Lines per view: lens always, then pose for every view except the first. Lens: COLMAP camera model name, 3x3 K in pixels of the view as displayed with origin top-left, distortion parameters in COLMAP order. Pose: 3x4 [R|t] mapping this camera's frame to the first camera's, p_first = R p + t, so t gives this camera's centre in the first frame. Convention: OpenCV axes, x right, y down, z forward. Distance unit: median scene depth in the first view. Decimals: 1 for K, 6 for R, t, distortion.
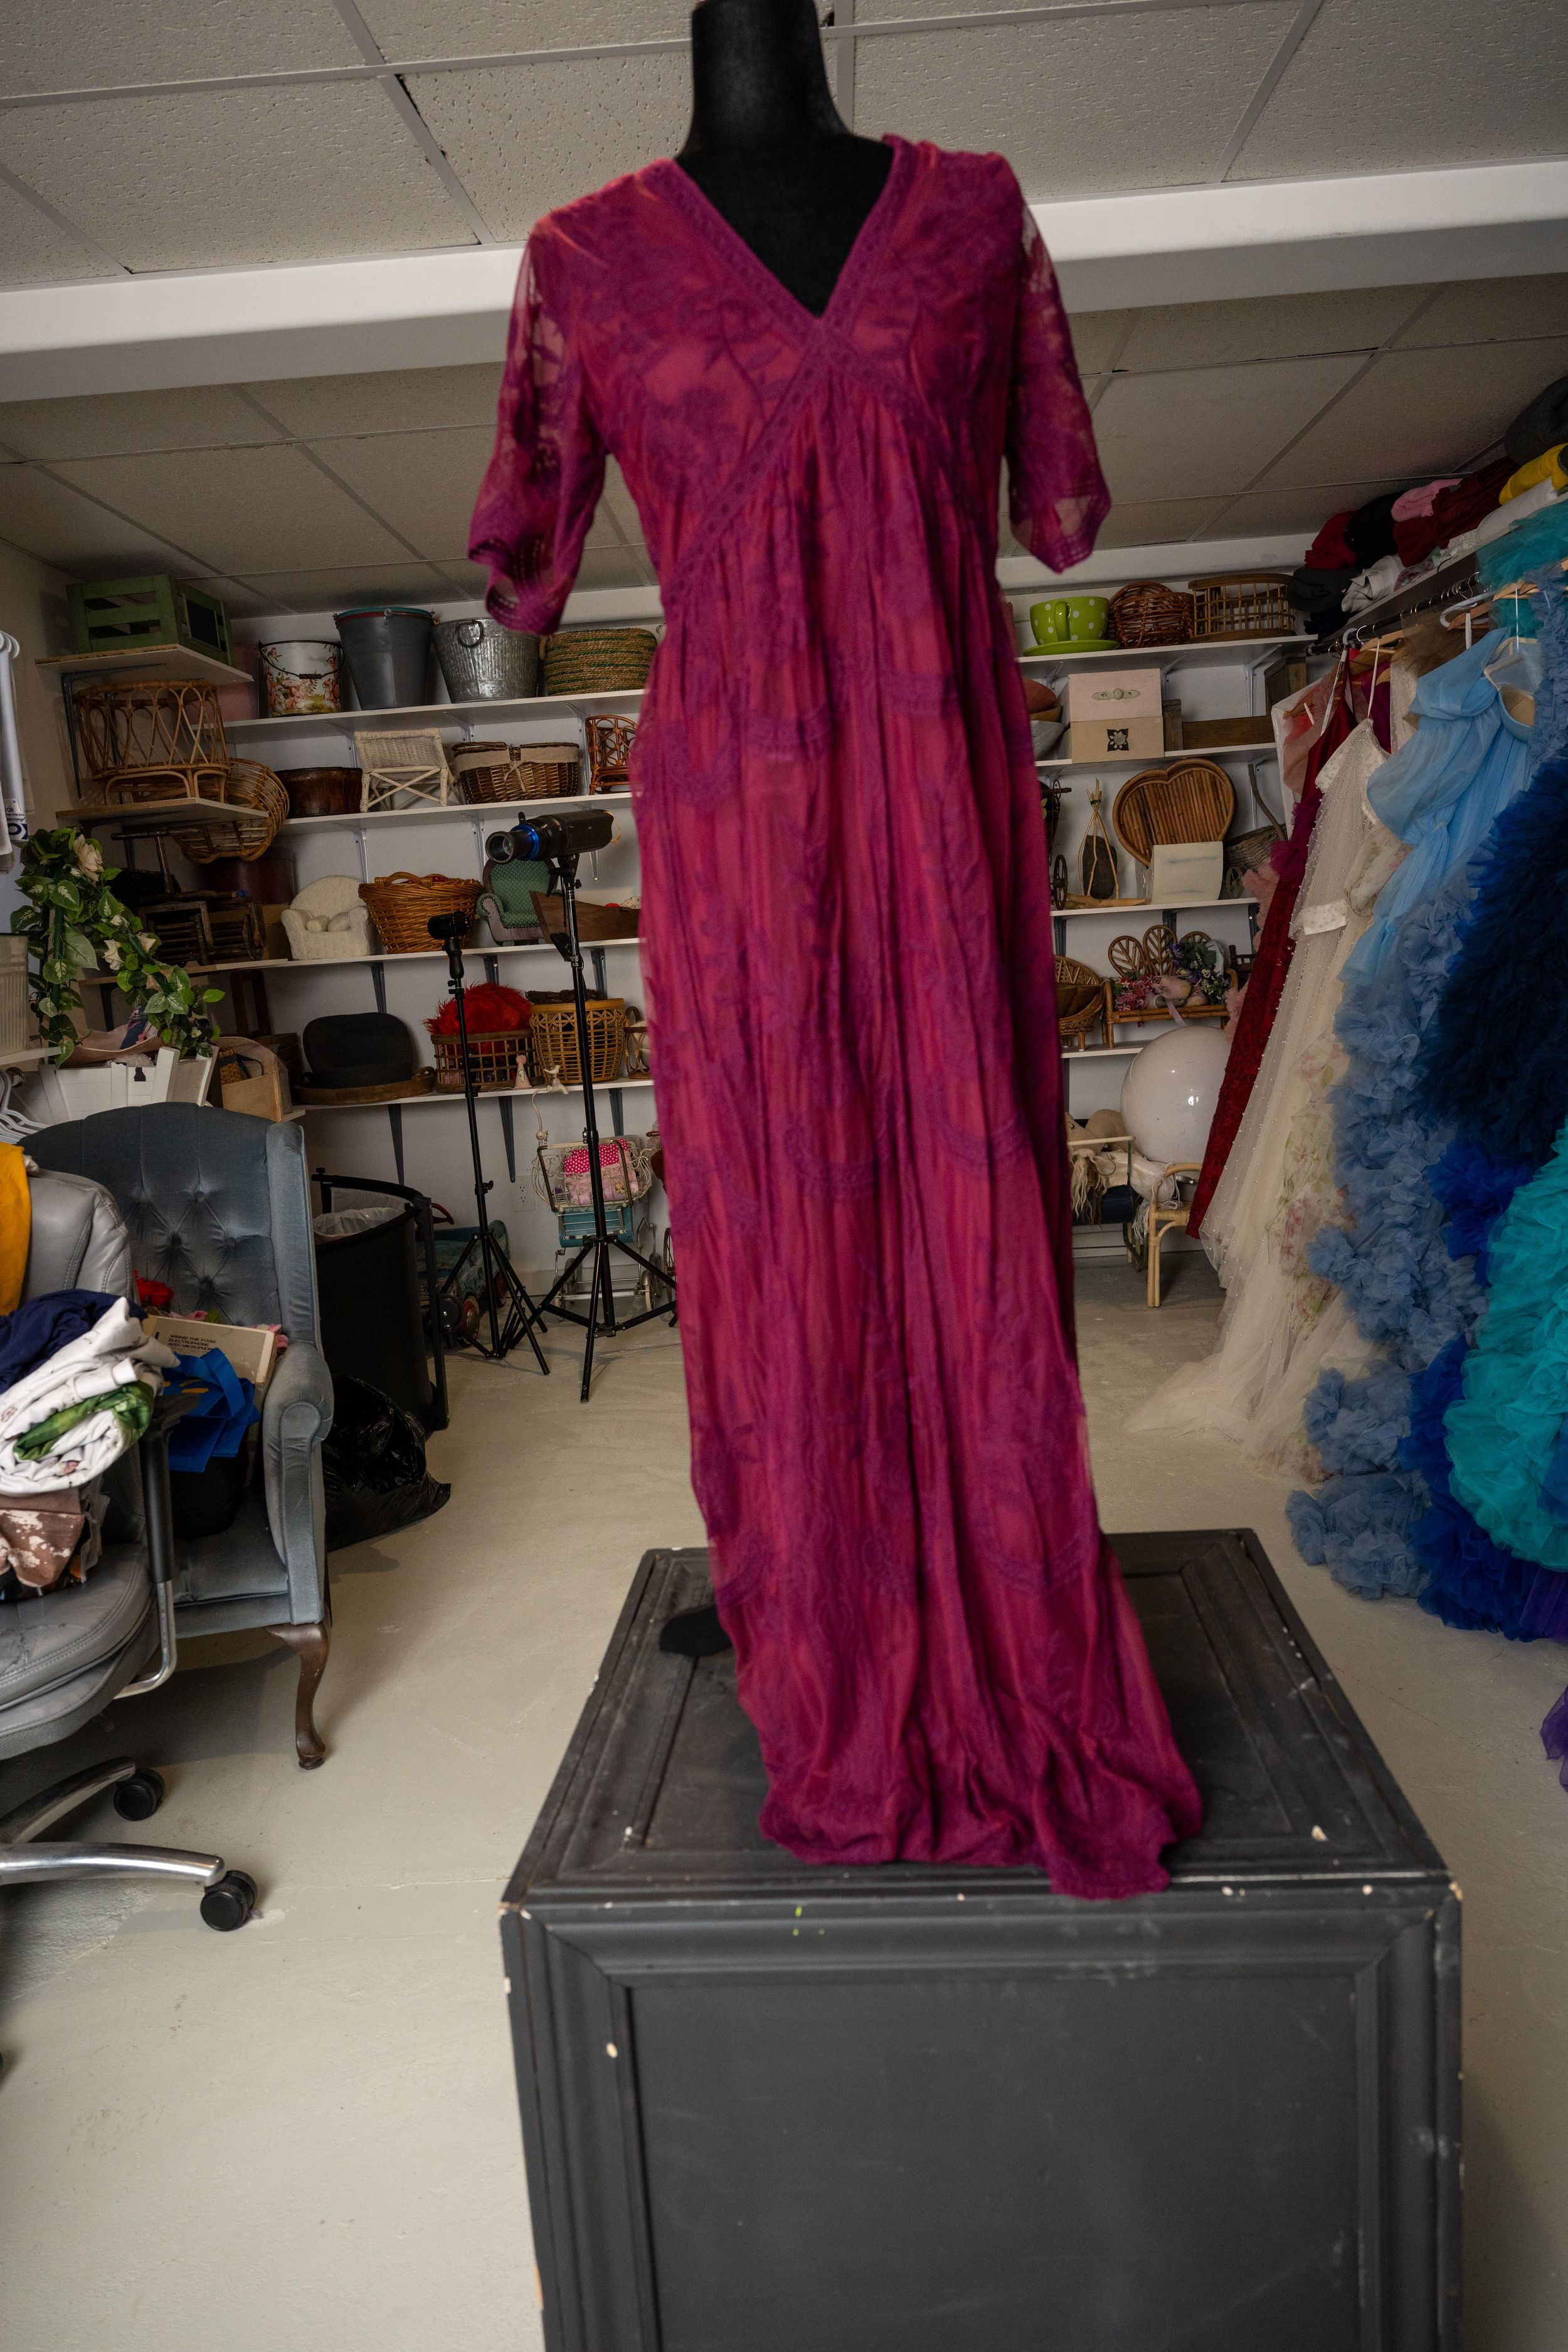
lens RADIAL K [[1616.0, 0, 783.8], [0, 1616.0, 1158.2], [0, 0, 1]] dist [-0.001600, -0.002430]
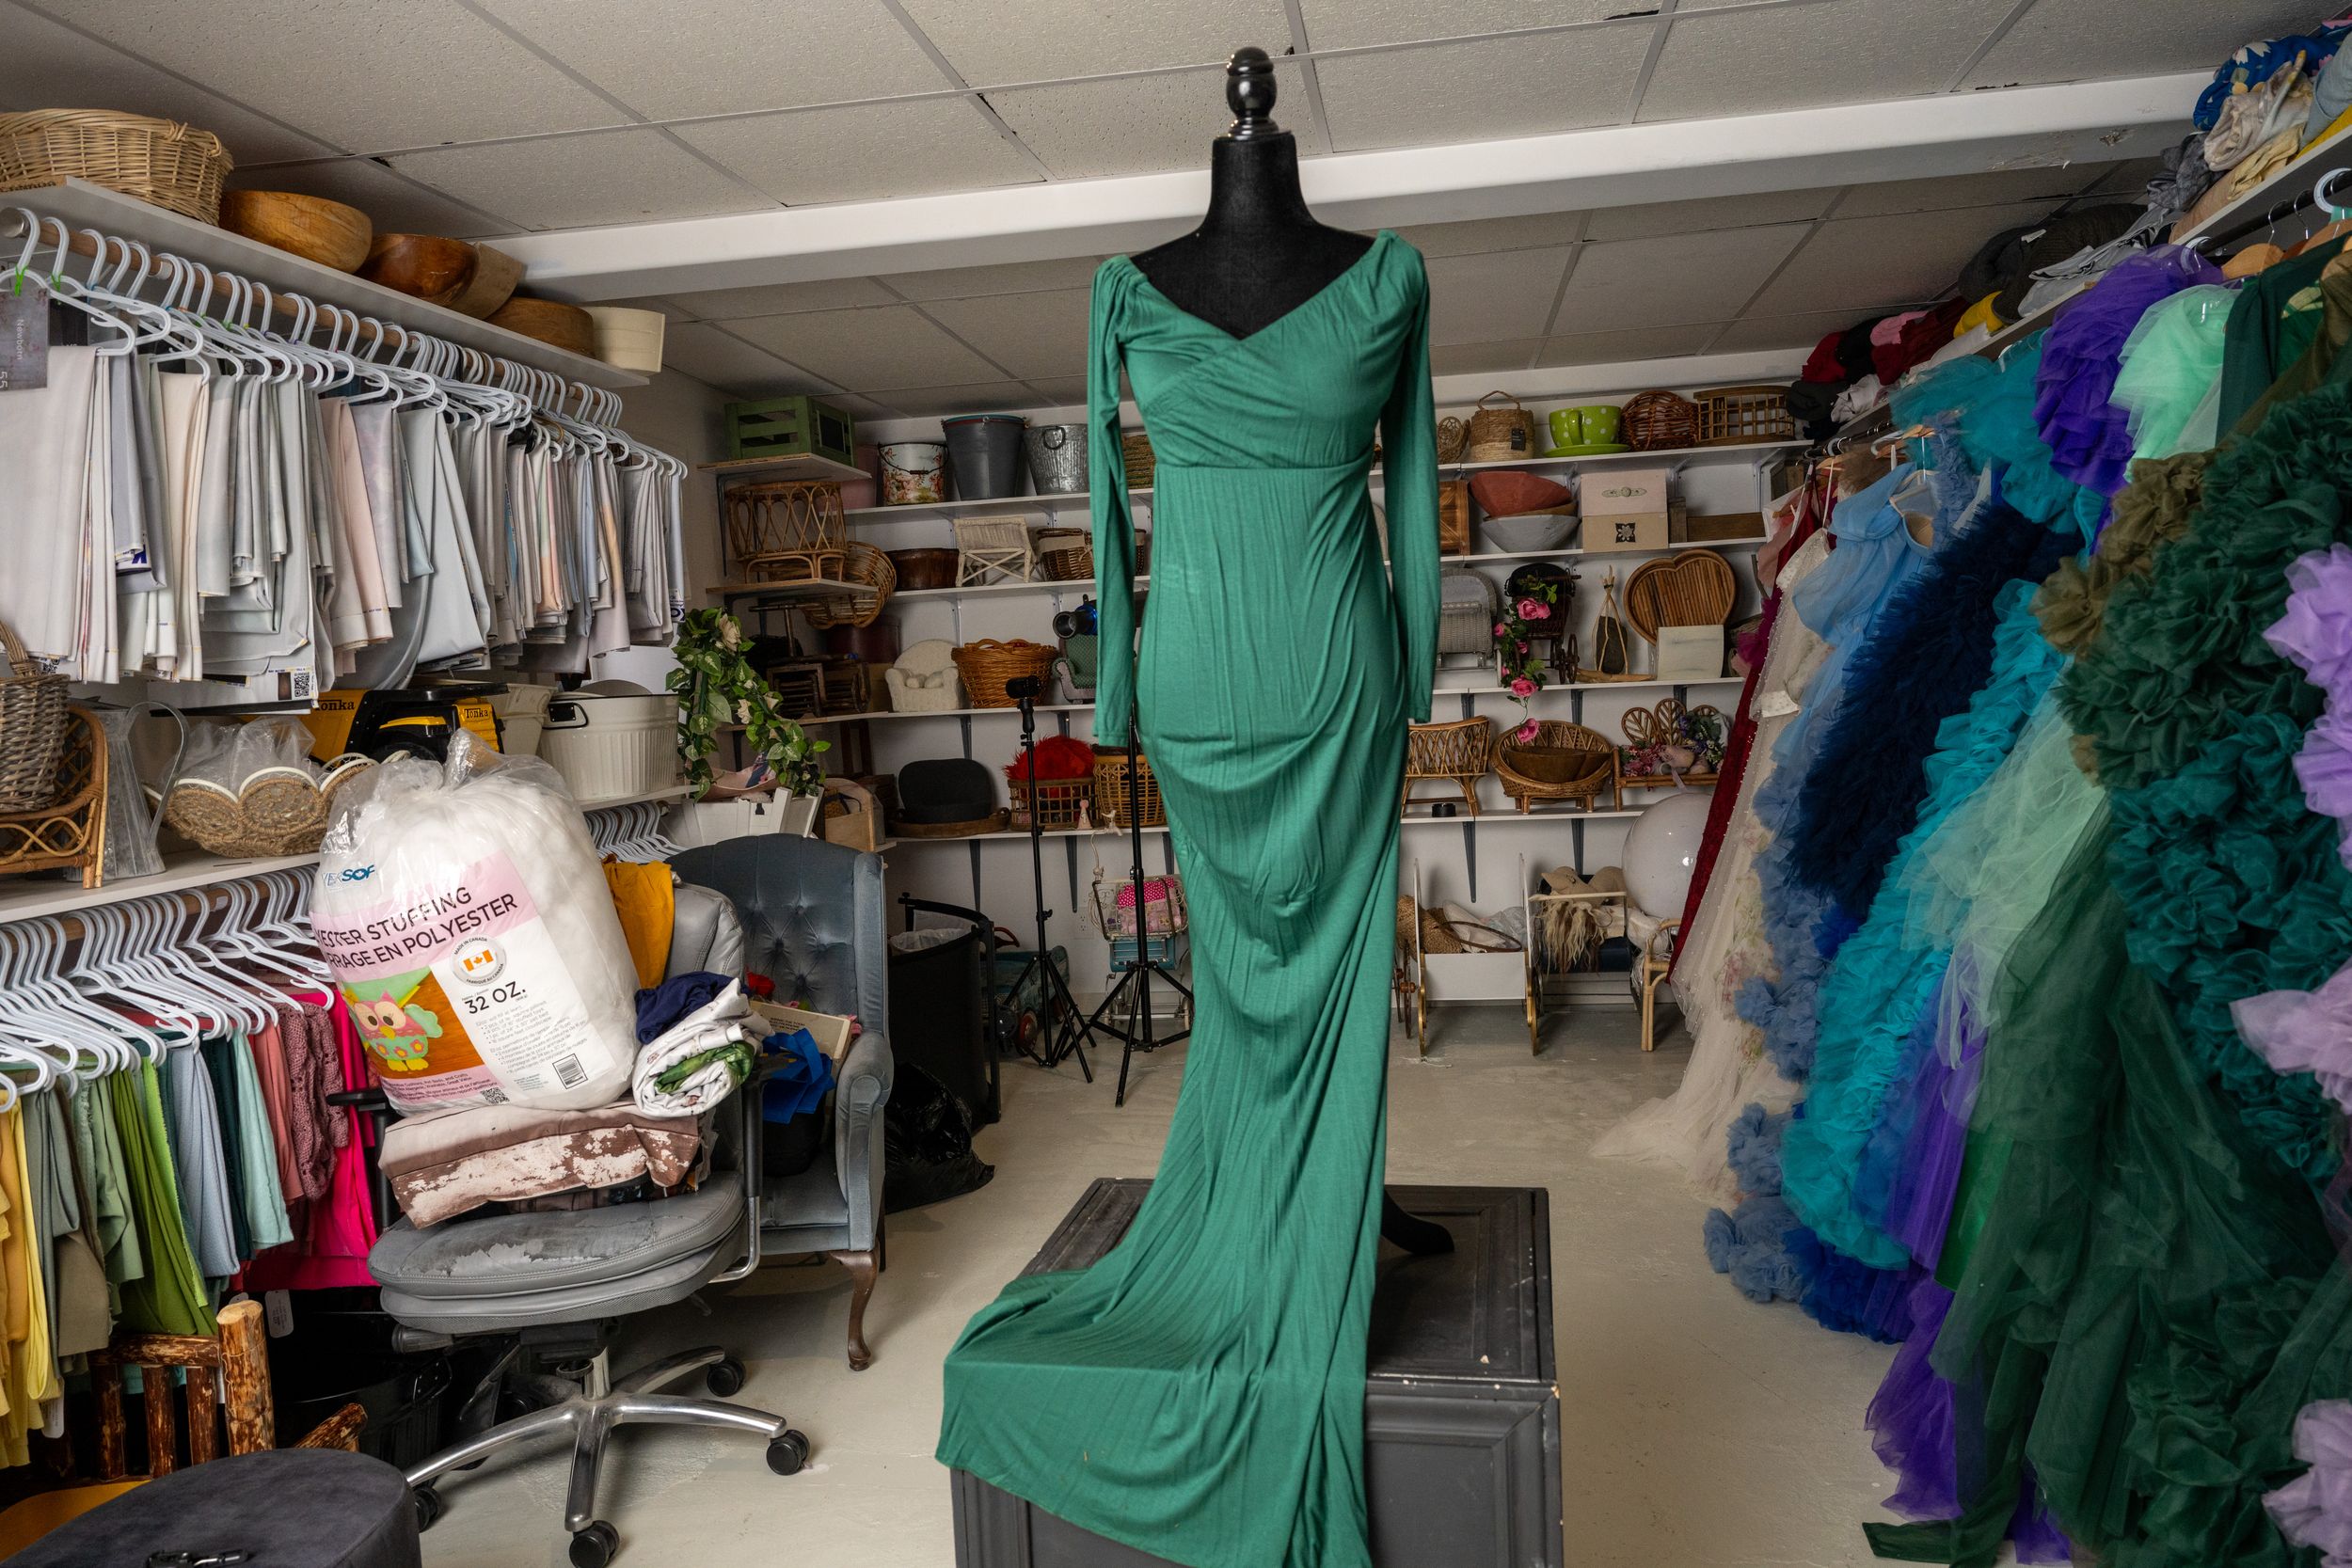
lens RADIAL K [[1619.7, 0, 1175.8], [0, 1619.7, 789.5], [0, 0, 1]] dist [-0.002065, -0.001025]
pose [[0.991095, 0.030210, -0.129688, 0.059367], [-0.038985, 0.997080, -0.065665, 0.001254], [0.127326, 0.070137, 0.989378, -0.143541]]
